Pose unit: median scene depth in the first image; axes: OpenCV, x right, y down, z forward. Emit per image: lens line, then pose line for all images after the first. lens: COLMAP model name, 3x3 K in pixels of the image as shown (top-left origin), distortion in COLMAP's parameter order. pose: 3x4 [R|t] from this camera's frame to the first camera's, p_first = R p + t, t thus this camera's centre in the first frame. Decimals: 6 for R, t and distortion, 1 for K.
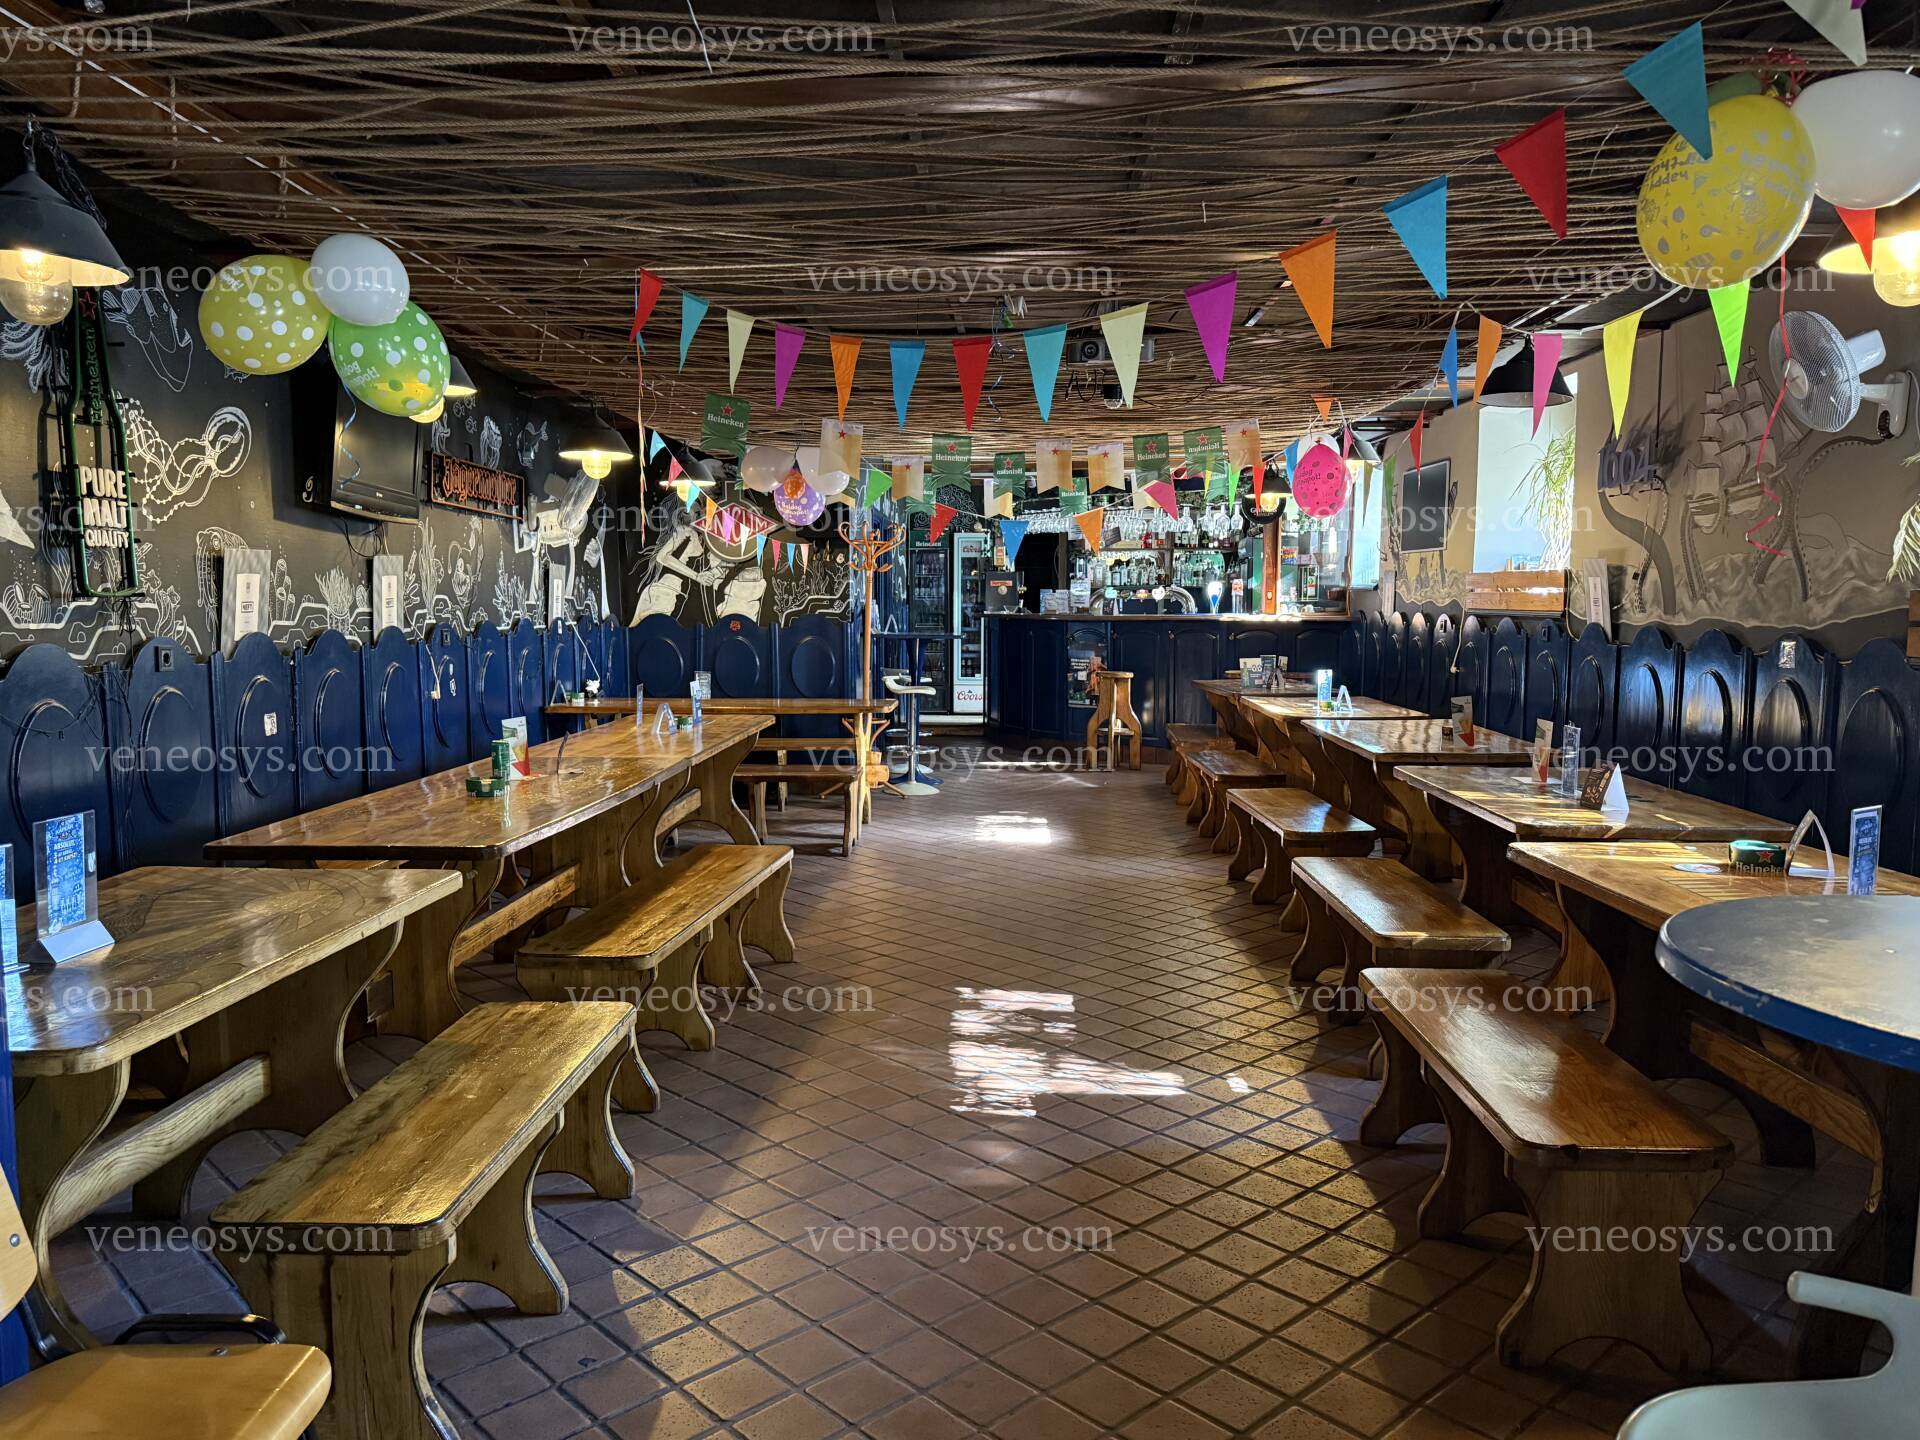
lens RADIAL K [[1393.2, 0, 965.3], [0, 1393.2, 728.9], [0, 0, 1]] dist [0.039478, -0.037653]
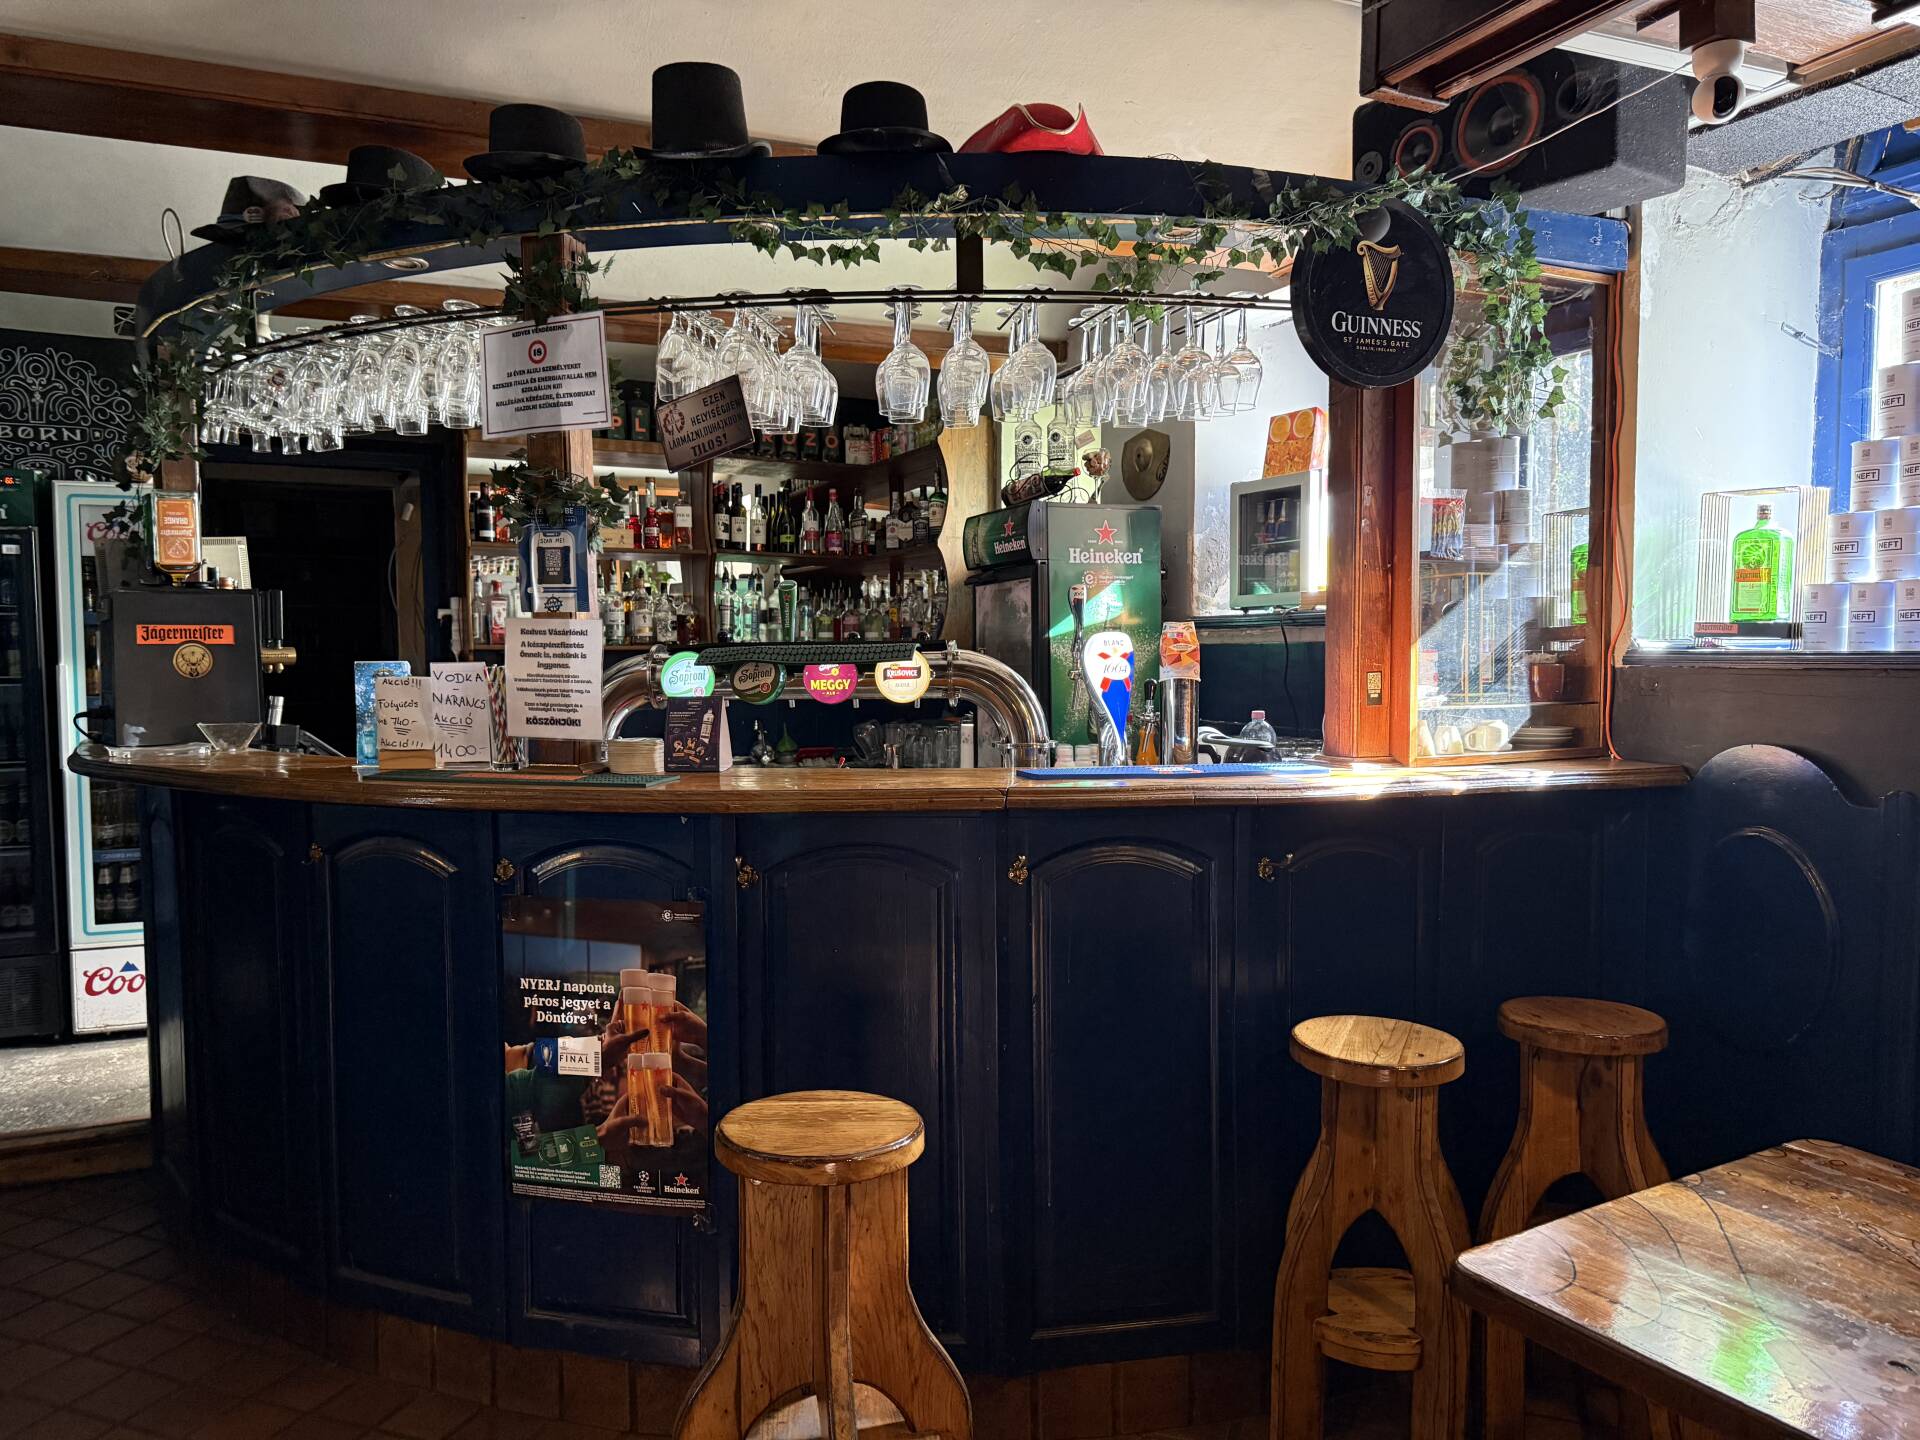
lens RADIAL K [[1332.1, 0, 947.3], [0, 1332.1, 727.4], [0, 0, 1]] dist [0.027647, -0.028715]
pose [[0.890449, -0.027071, 0.454277, 0.081739], [0.044904, 0.998584, -0.028511, -0.159721], [-0.452862, 0.045787, 0.890404, 1.545588]]
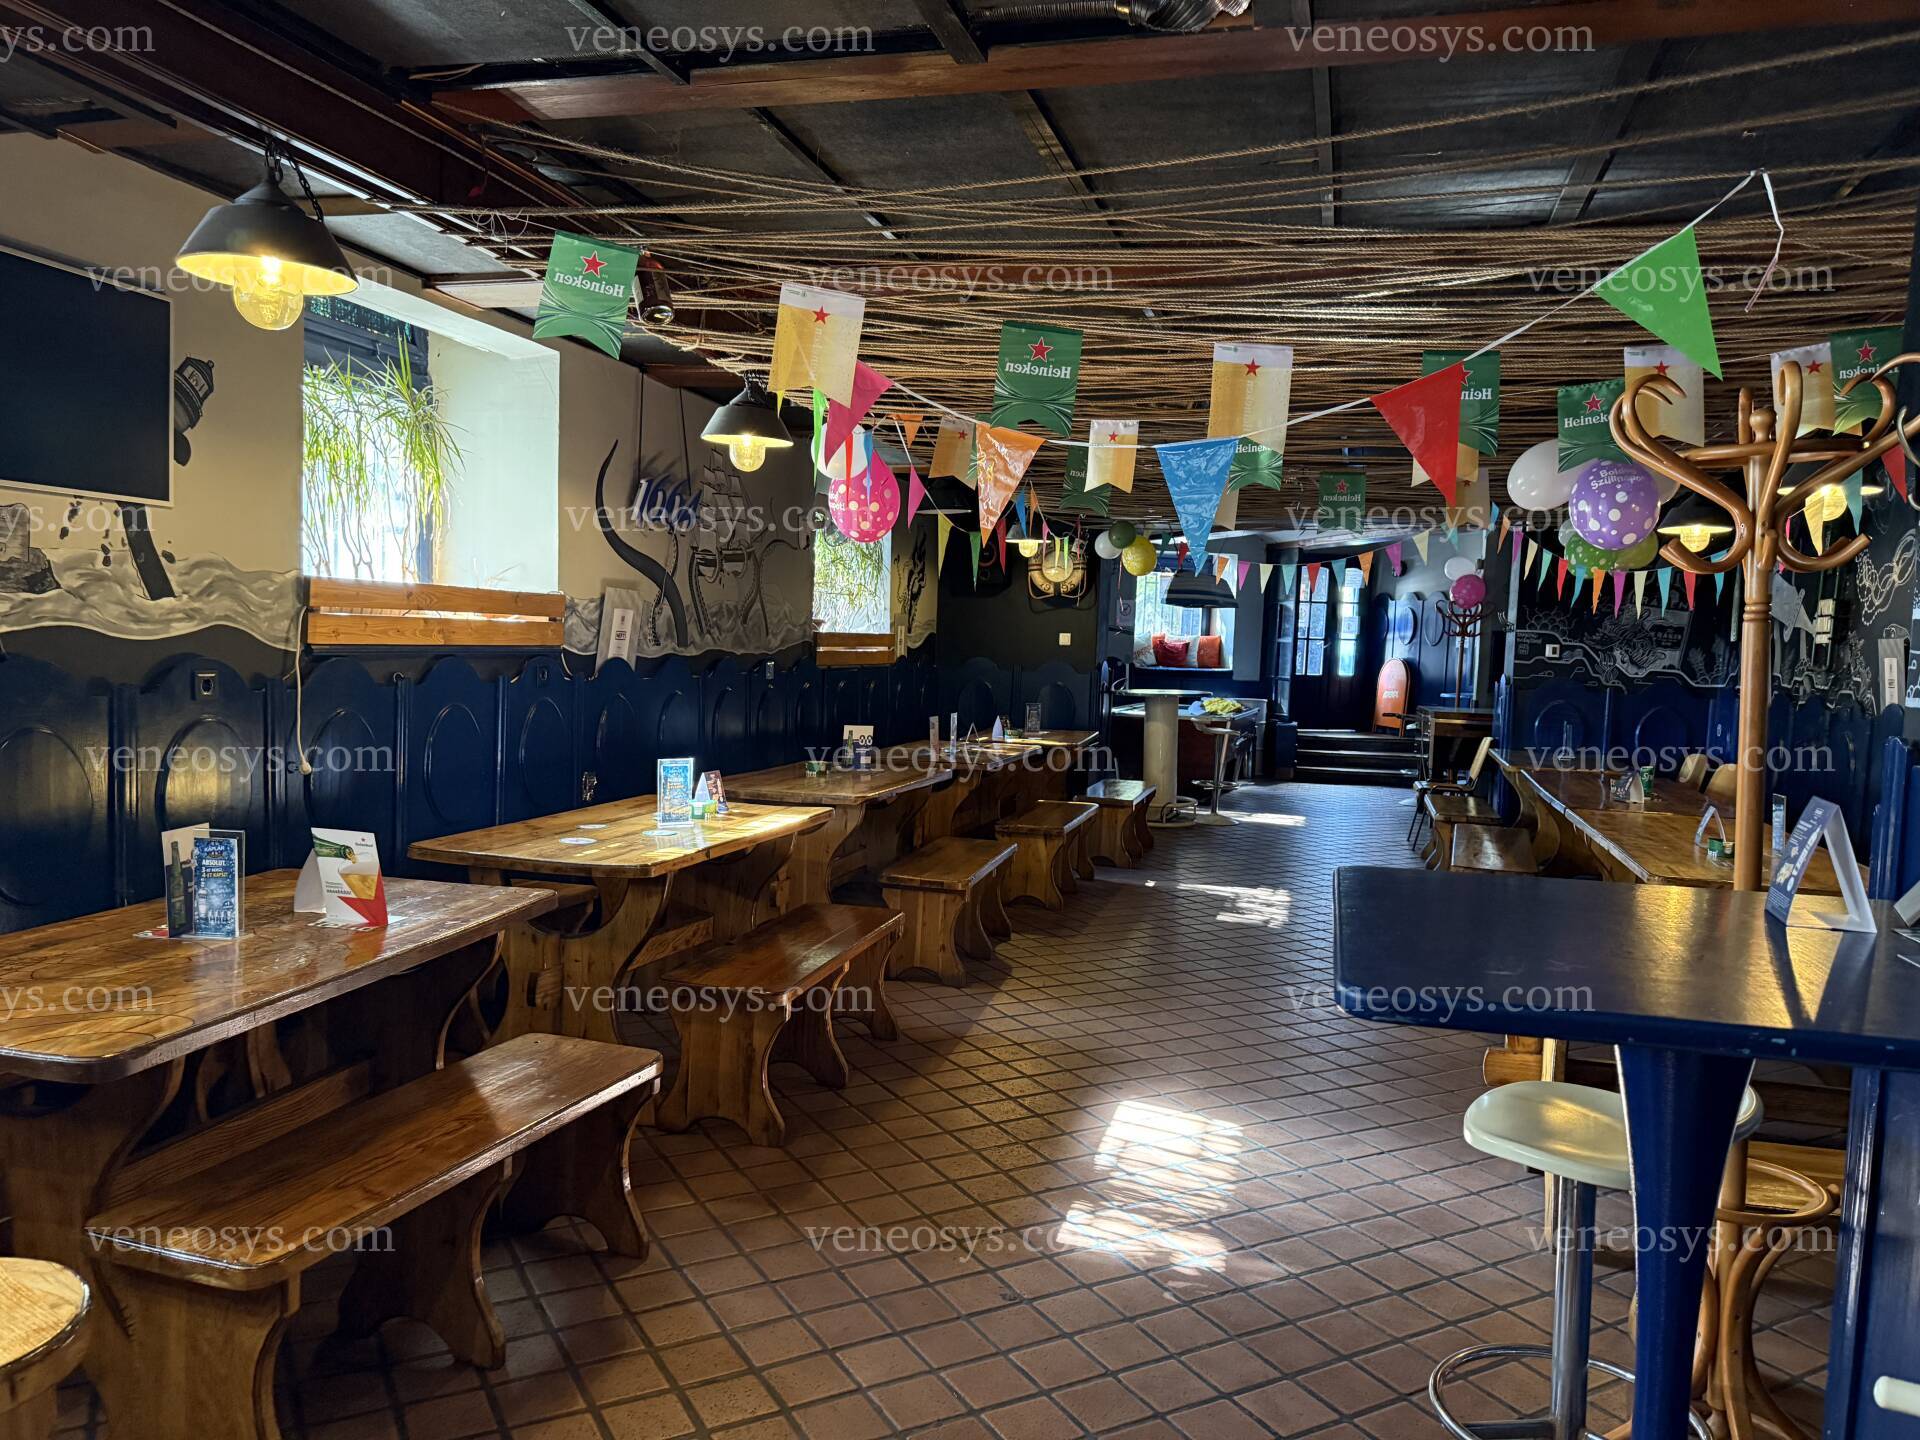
lens RADIAL K [[1332.1, 0, 961.0], [0, 1332.1, 717.7], [0, 0, 1]] dist [0.027647, -0.028715]
pose [[-0.969083, -0.050269, 0.241560, 0.015046], [-0.013361, 0.988281, 0.152061, -0.194133], [-0.246373, 0.144132, -0.958398, 2.011204]]
